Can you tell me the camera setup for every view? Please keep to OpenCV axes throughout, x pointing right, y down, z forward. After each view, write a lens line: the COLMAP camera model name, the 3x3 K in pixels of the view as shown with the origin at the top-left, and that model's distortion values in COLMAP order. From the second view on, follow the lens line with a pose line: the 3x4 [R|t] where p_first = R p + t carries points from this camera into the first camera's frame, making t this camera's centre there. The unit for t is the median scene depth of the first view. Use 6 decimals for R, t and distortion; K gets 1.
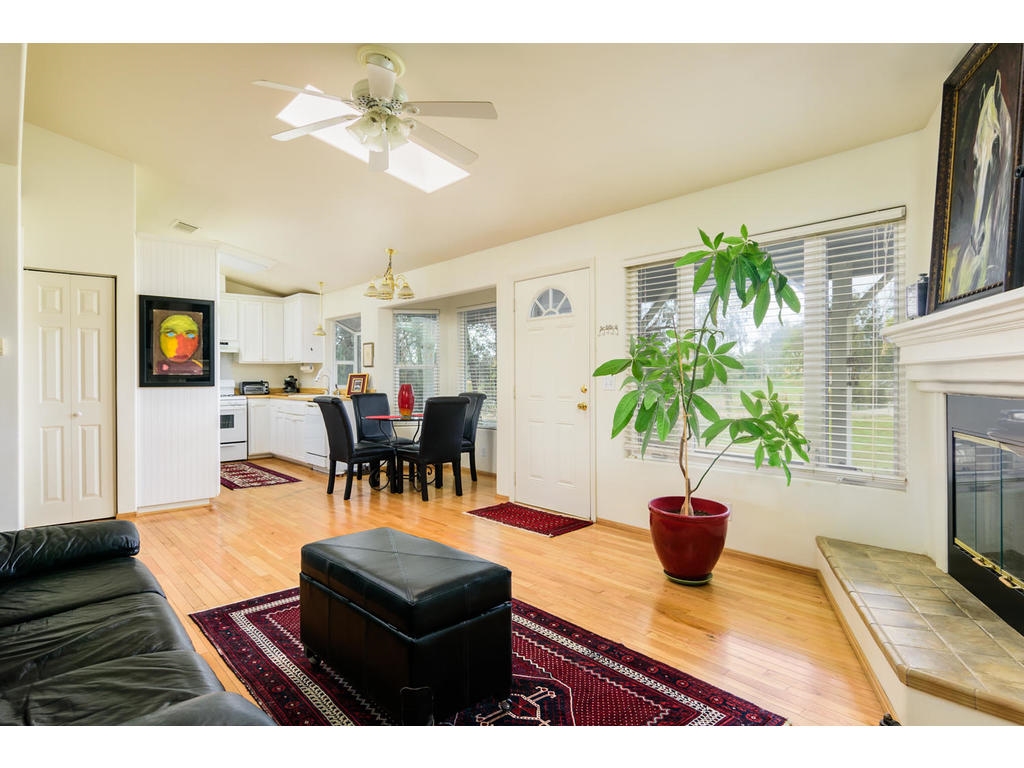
lens RADIAL K [[555.9, 0, 512.0], [0, 555.9, 384.0], [0, 0, 1]] dist [-0.001227, -0.000776]
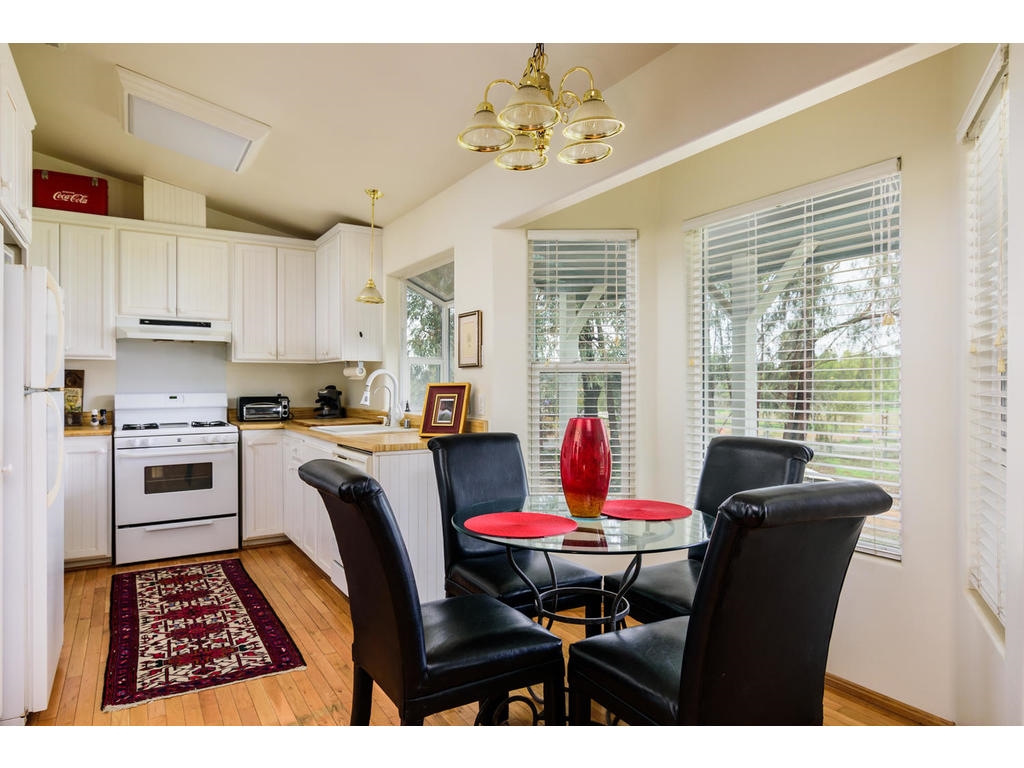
lens RADIAL K [[580.7, 0, 507.3], [0, 580.7, 394.1], [0, 0, 1]] dist [0.003181, 0.000785]
pose [[0.984900, 0.004025, -0.173077, -0.151146], [-0.002703, 0.999965, 0.007873, -0.013389], [0.173103, -0.007286, 0.984877, 0.557697]]
